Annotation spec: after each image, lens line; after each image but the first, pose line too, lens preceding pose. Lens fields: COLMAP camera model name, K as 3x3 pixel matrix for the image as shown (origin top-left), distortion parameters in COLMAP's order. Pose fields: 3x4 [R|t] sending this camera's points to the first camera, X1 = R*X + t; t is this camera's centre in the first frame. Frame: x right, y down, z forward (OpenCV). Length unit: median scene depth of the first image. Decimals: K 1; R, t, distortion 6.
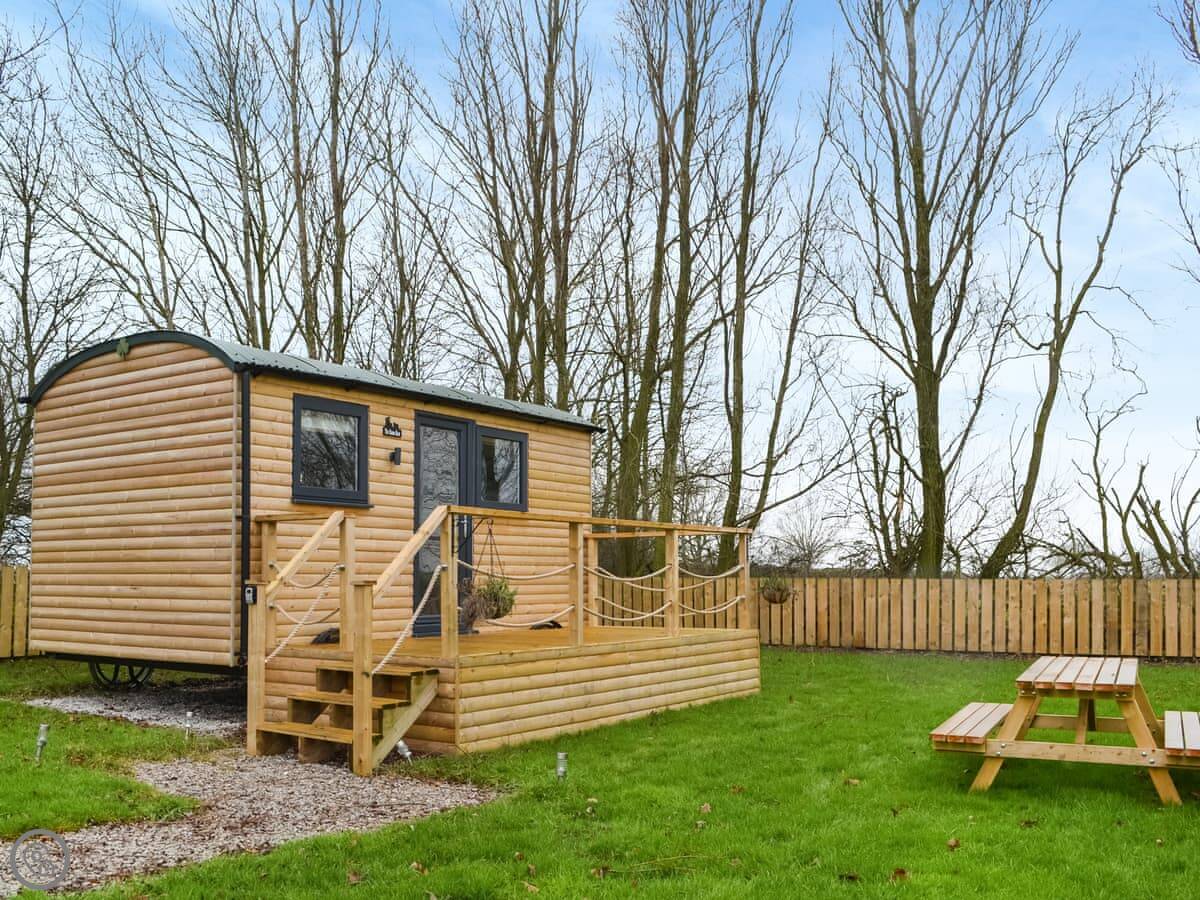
lens RADIAL K [[1102.1, 0, 583.3], [0, 1102.1, 489.4], [0, 0, 1]] dist [-0.071923, -0.006510]
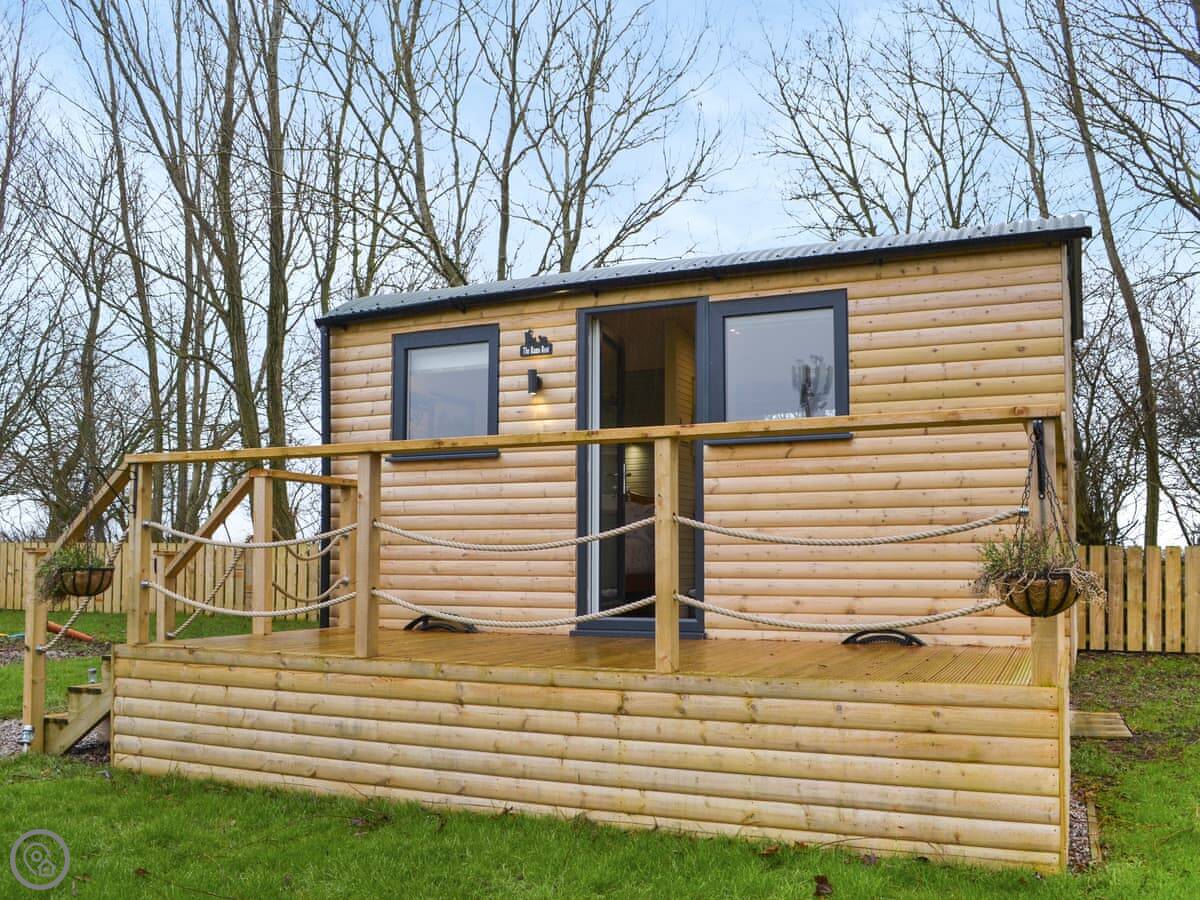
lens RADIAL K [[1102.1, 0, 583.3], [0, 1102.1, 489.4], [0, 0, 1]] dist [-0.071923, -0.006510]
pose [[0.165658, -0.066593, -0.983932, 0.540356], [0.073444, 0.995780, -0.055030, 0.082074], [0.983445, -0.063148, 0.169849, 0.902051]]
